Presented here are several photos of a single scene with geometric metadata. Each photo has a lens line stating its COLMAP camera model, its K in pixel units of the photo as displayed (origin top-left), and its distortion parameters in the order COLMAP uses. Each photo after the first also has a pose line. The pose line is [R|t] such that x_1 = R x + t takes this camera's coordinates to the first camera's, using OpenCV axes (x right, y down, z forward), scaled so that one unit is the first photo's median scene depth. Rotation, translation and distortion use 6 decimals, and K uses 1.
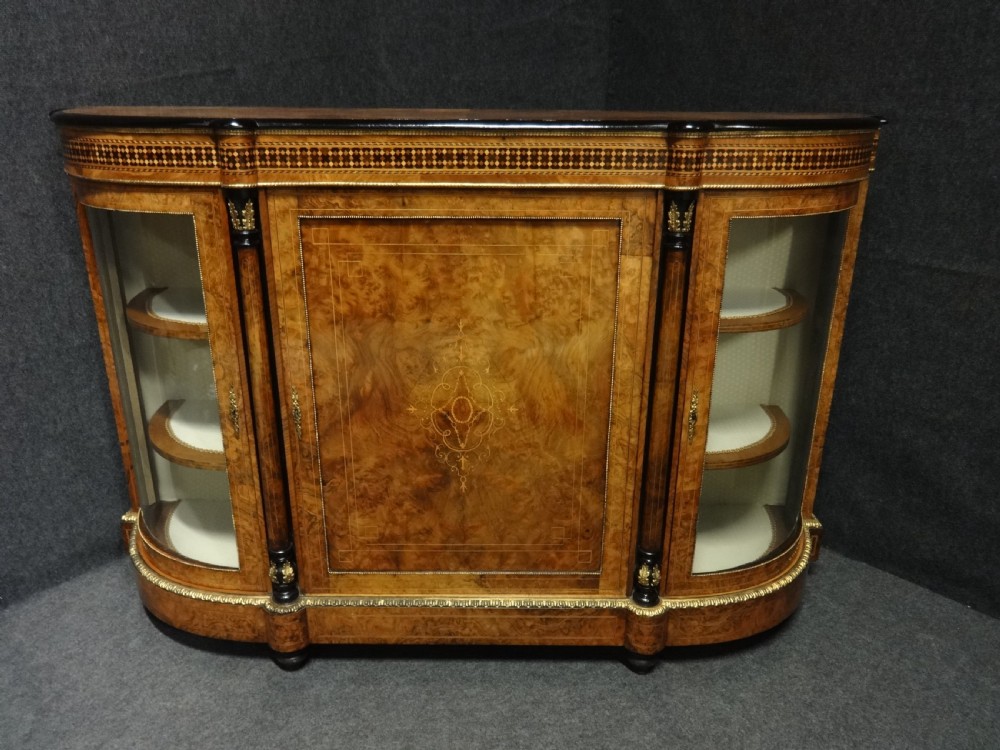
lens RADIAL K [[755.6, 0, 494.1], [0, 755.6, 370.2], [0, 0, 1]] dist [-0.004812, -0.000914]
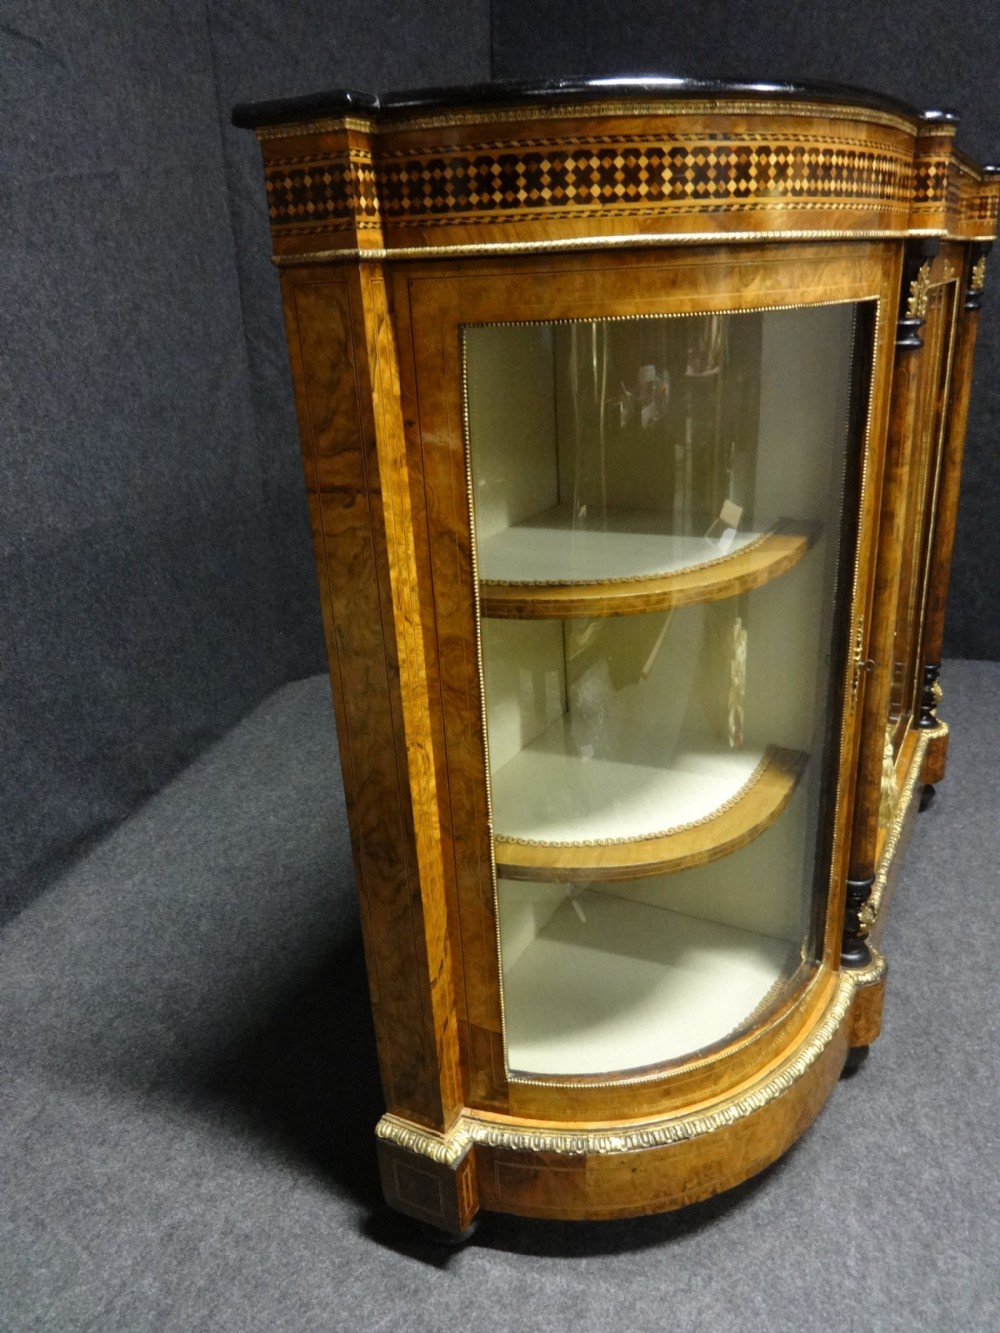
lens RADIAL K [[982.4, 0, 500.6], [0, 982.4, 669.9], [0, 0, 1]] dist [-0.009303, 0.000539]
pose [[0.873945, -0.219252, 0.433761, -0.726288], [0.223550, 0.973795, 0.041811, 0.173378], [-0.431562, 0.060427, 0.900057, -0.021278]]
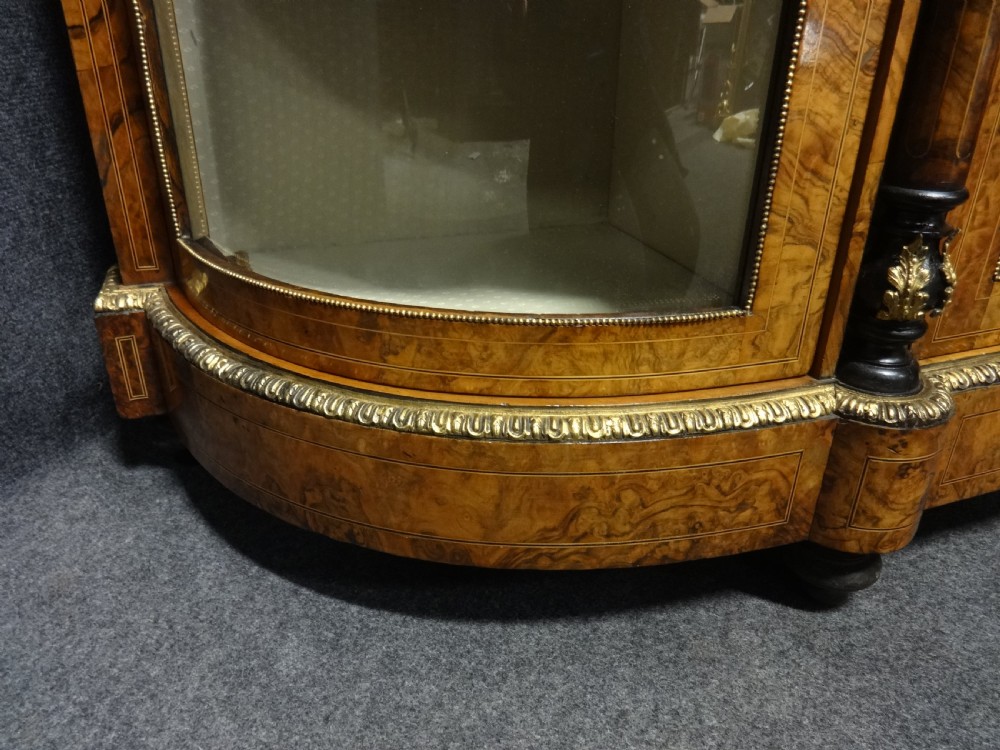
lens RADIAL K [[737.0, 0, 496.7], [0, 737.0, 369.5], [0, 0, 1]] dist [-0.009303, 0.000539]
pose [[0.941117, -0.147361, 0.304274, -0.584179], [0.115649, 0.986034, 0.119839, 0.277893], [-0.317684, -0.077593, 0.945016, 0.876928]]
